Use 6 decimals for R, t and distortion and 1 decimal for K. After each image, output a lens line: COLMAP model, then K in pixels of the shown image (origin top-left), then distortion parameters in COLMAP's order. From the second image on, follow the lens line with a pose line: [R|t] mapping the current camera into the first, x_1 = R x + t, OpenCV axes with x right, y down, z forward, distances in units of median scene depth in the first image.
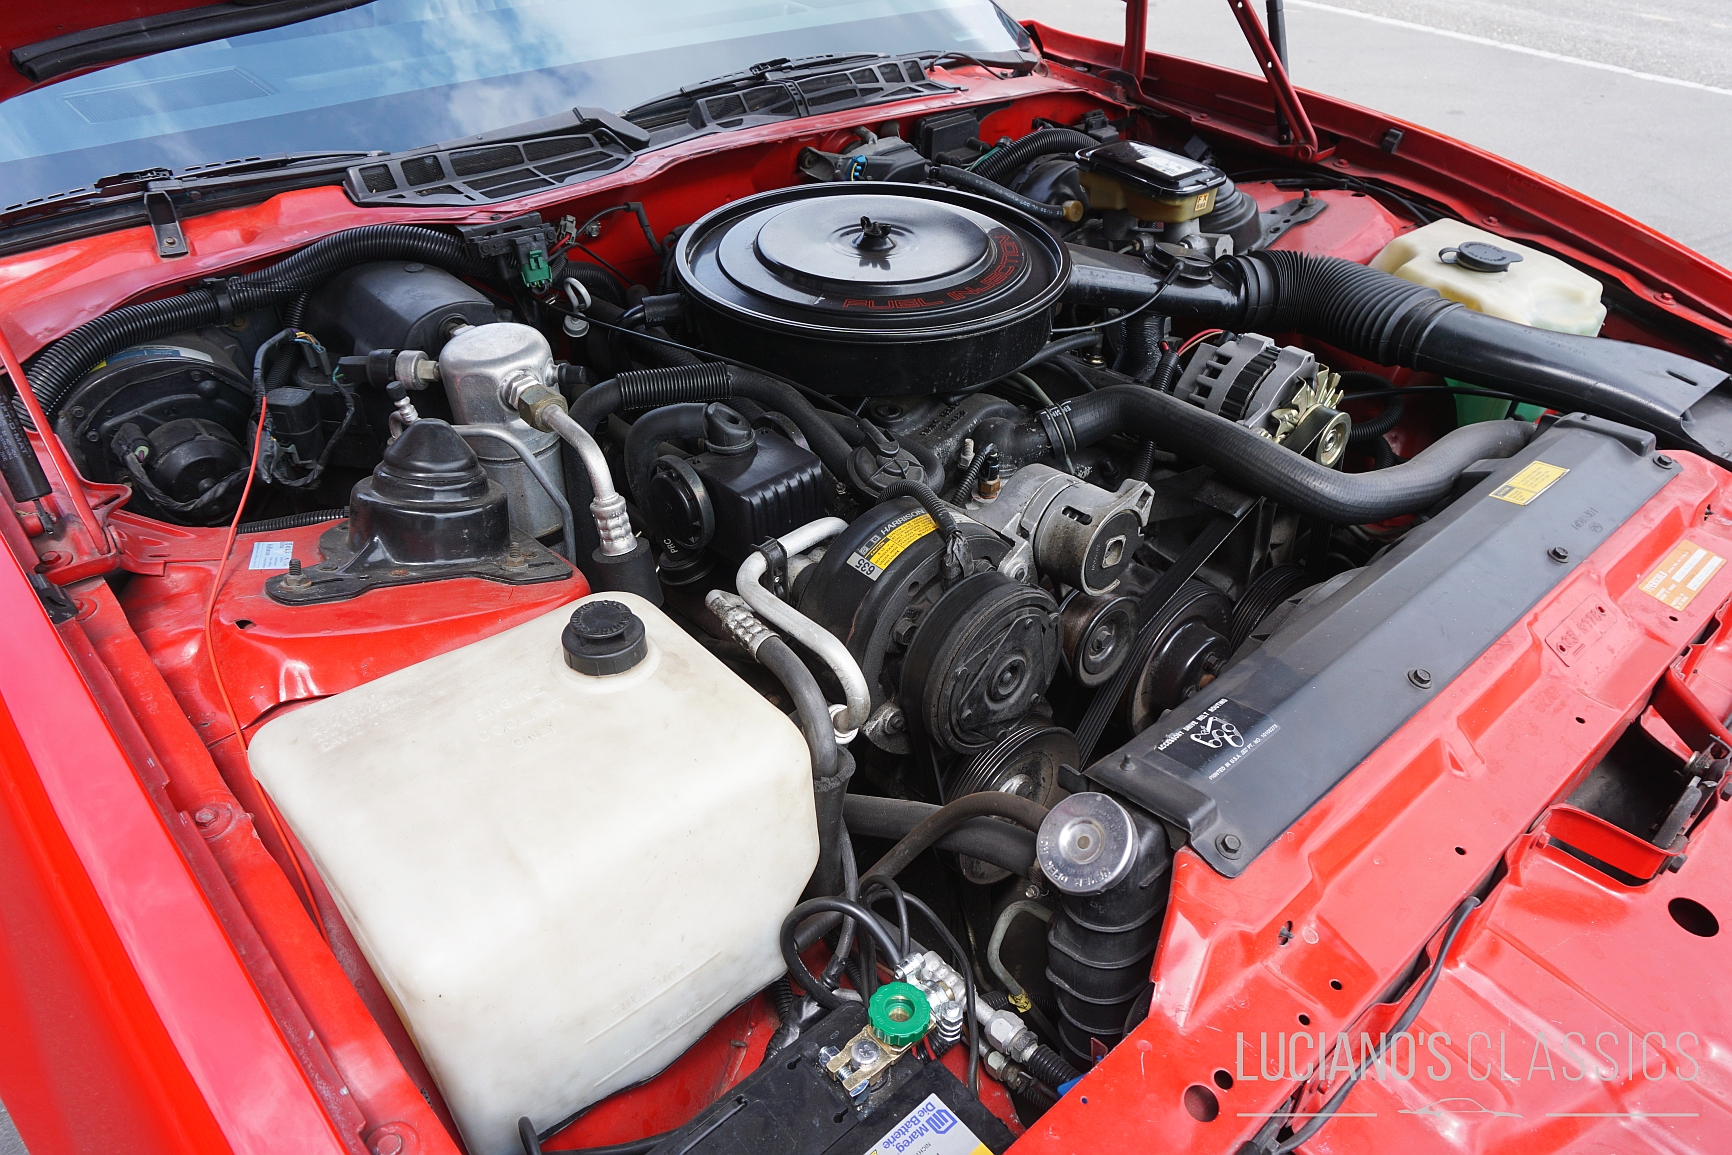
lens RADIAL K [[1160.5, 0, 858.6], [0, 1160.5, 575.2], [0, 0, 1]] dist [-0.045615, 0.033624]
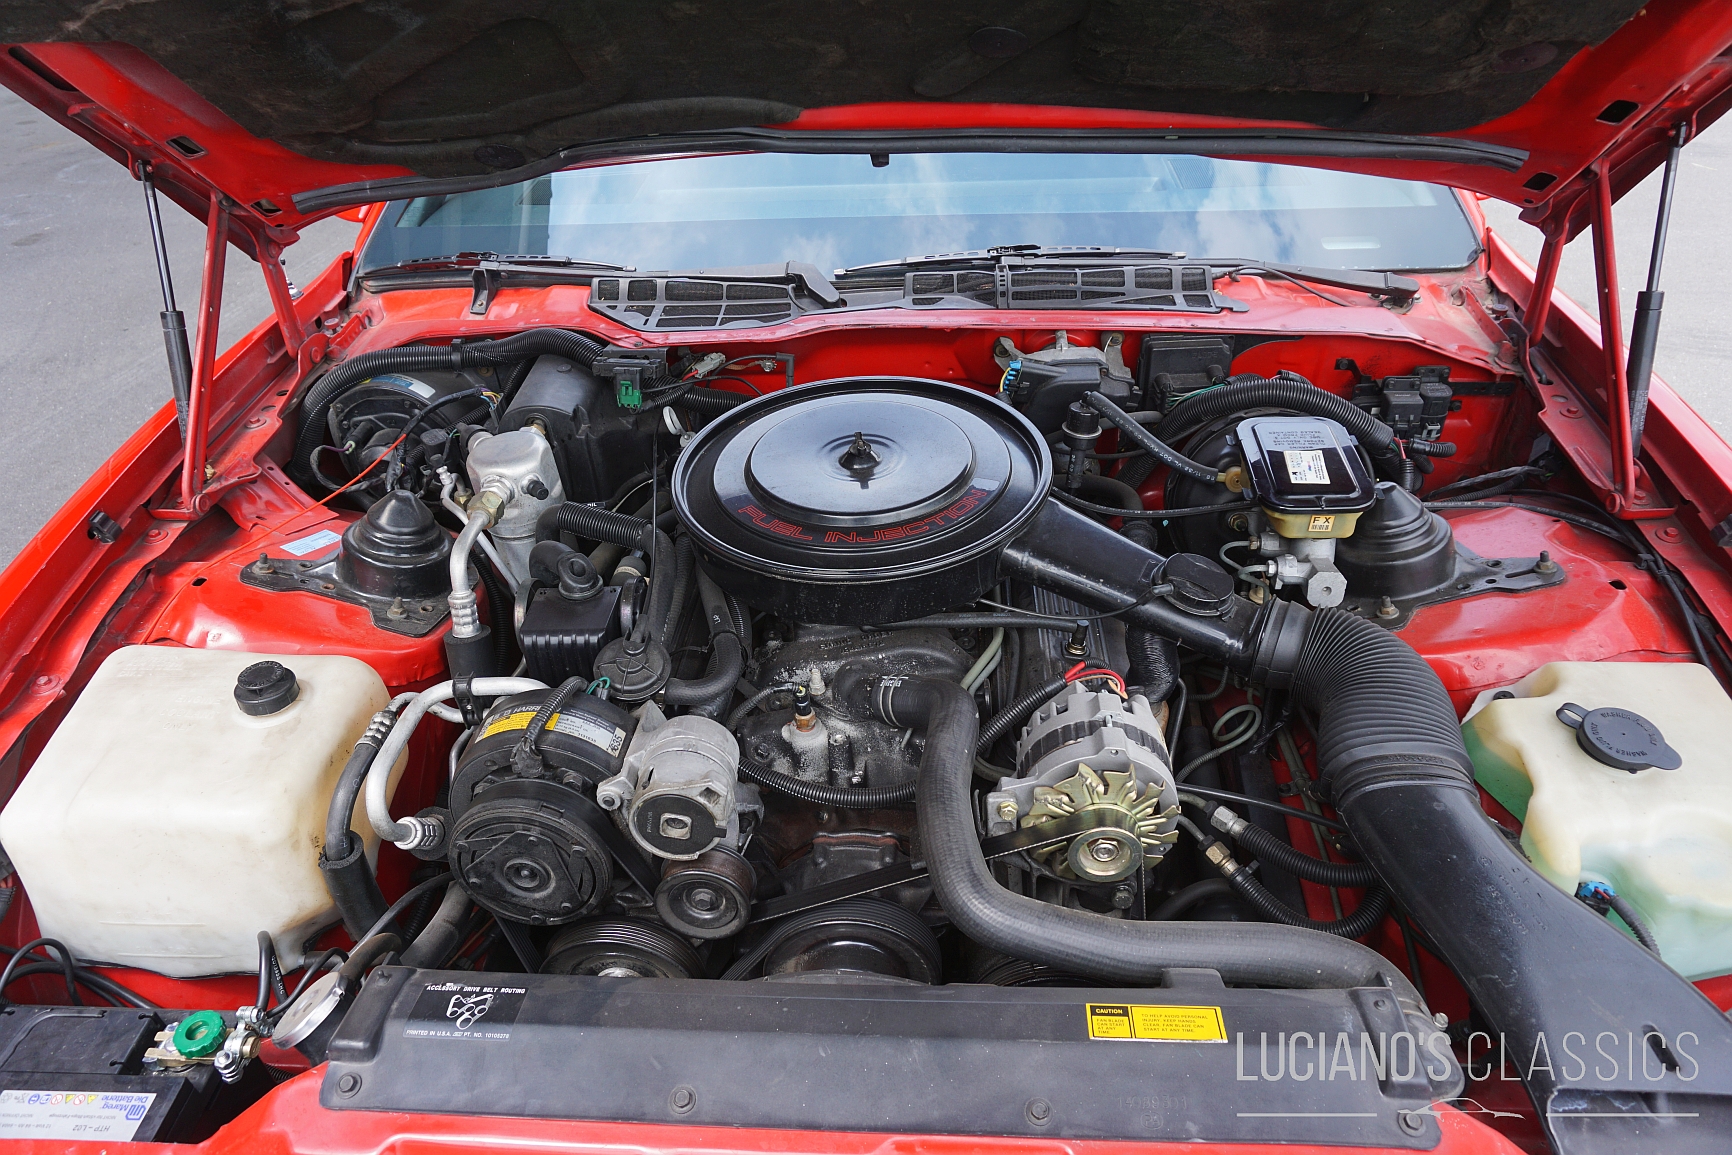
lens RADIAL K [[1160.5, 0, 860.8], [0, 1160.5, 574.9], [0, 0, 1]] dist [-0.045615, 0.033624]
pose [[0.709364, 0.370512, -0.599603, 0.681460], [-0.371092, 0.919564, 0.129203, -0.328884], [0.599244, 0.130856, 0.789799, 0.195110]]
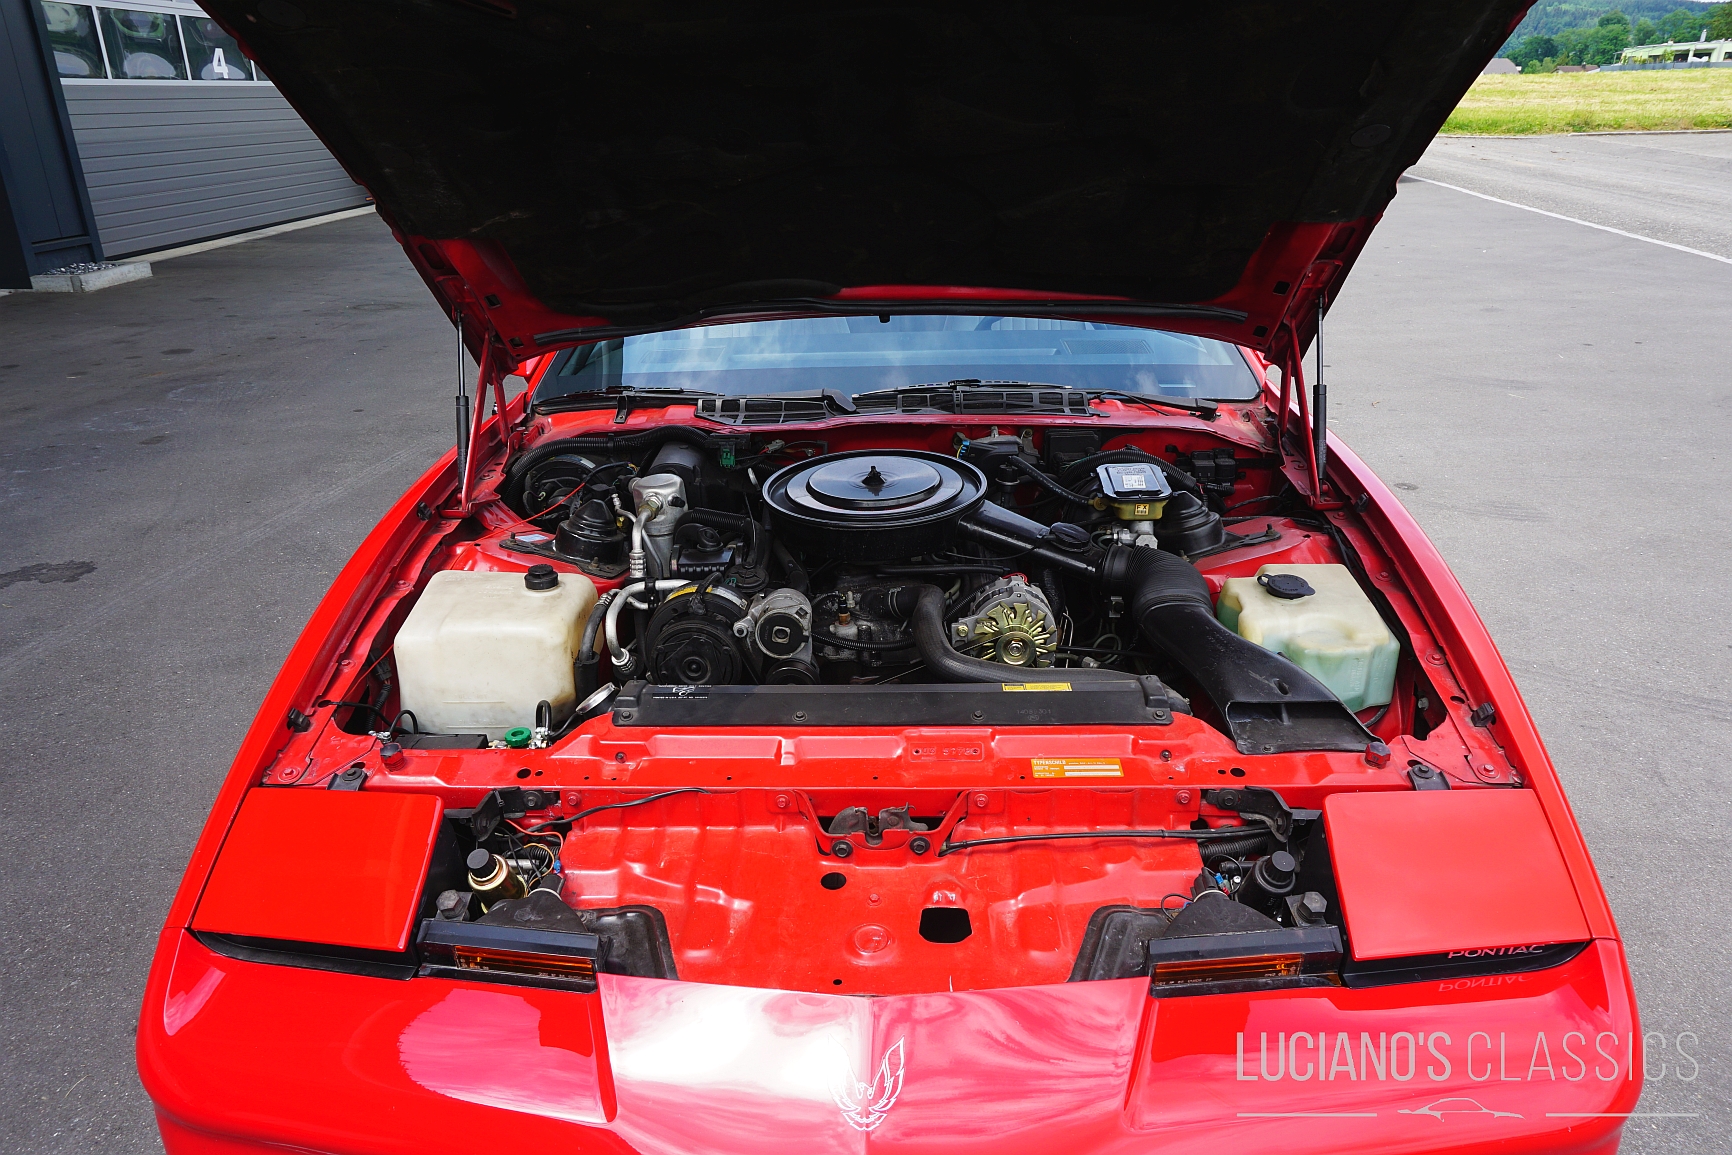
lens RADIAL K [[1160.5, 0, 863.0], [0, 1160.5, 572.1], [0, 0, 1]] dist [-0.045615, 0.033624]
pose [[0.726331, 0.234587, -0.646075, 1.181057], [-0.374246, 0.923383, -0.085460, -0.002566], [0.576527, 0.303863, 0.758475, -0.305130]]
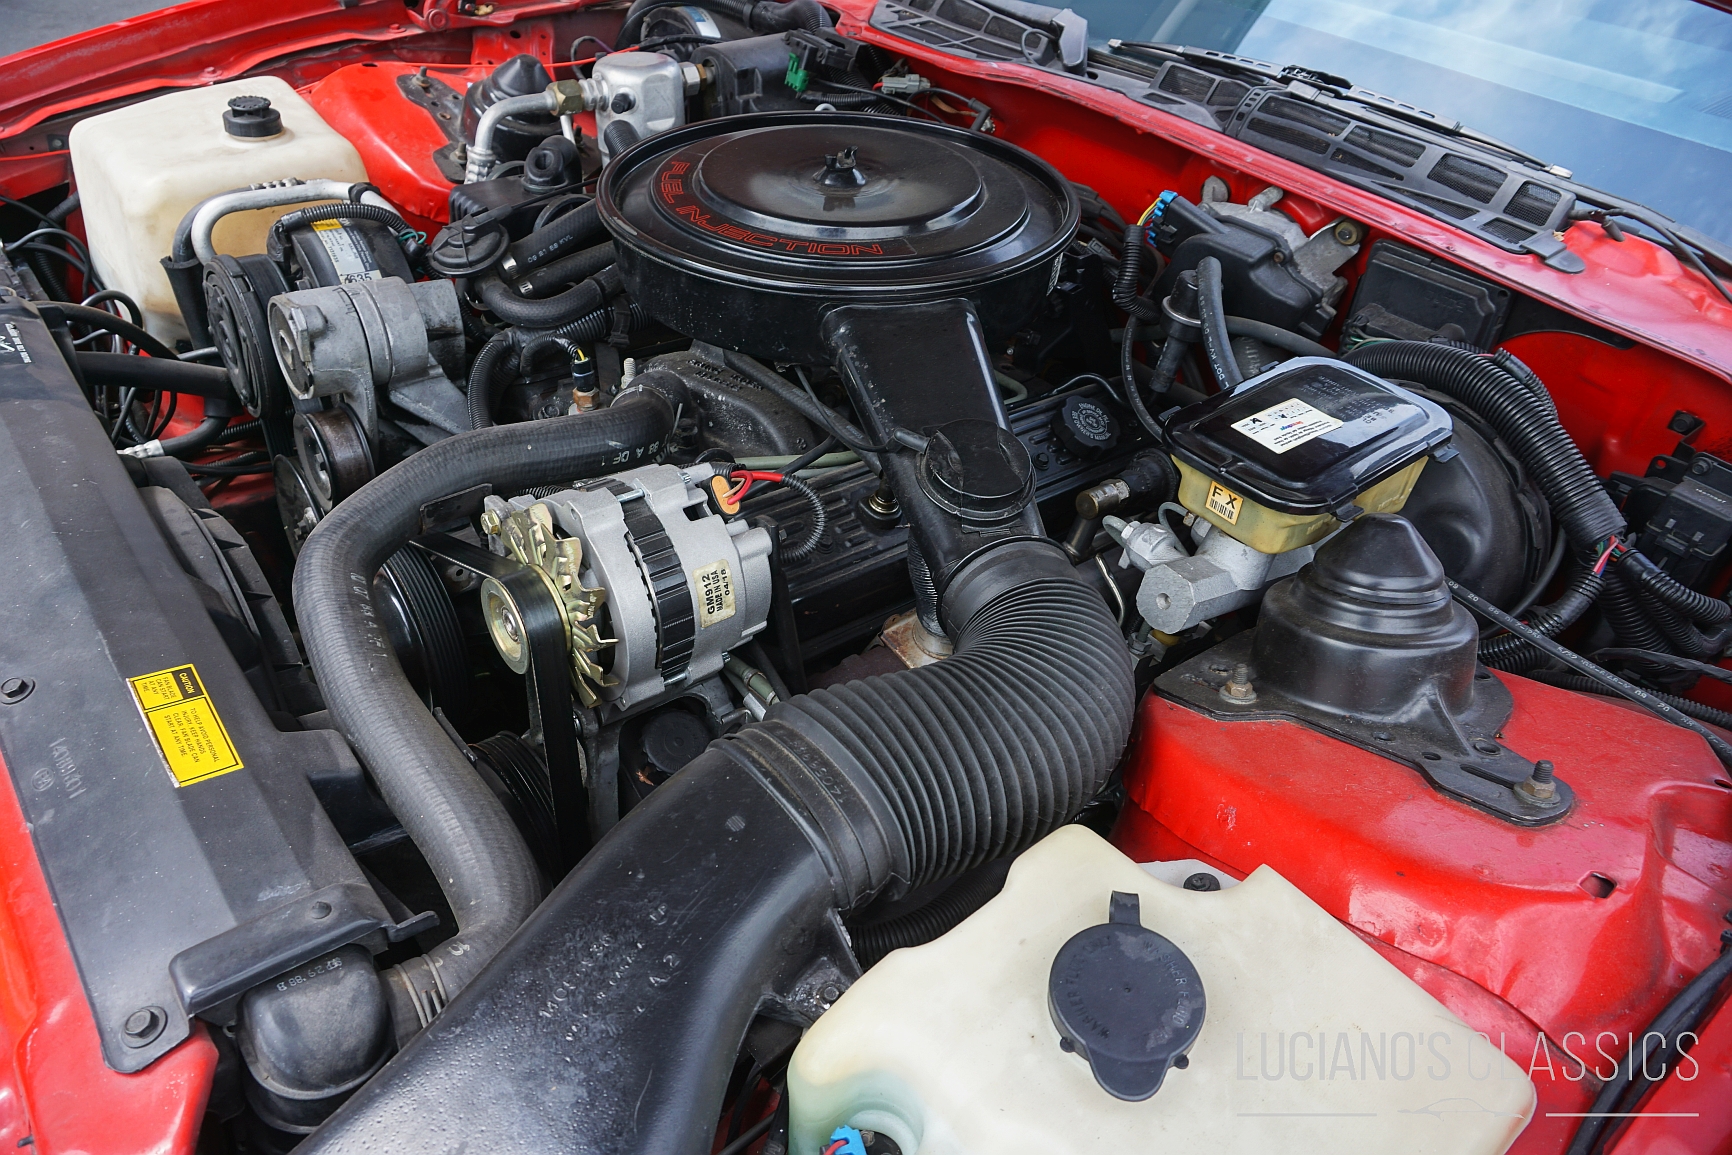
lens RADIAL K [[1160.5, 0, 859.9], [0, 1160.5, 573.0], [0, 0, 1]] dist [-0.045615, 0.033624]
pose [[-0.029740, 0.607145, -0.794034, 0.841549], [-0.642414, 0.596984, 0.480535, -0.527720], [0.765780, 0.524390, 0.372284, 0.860535]]
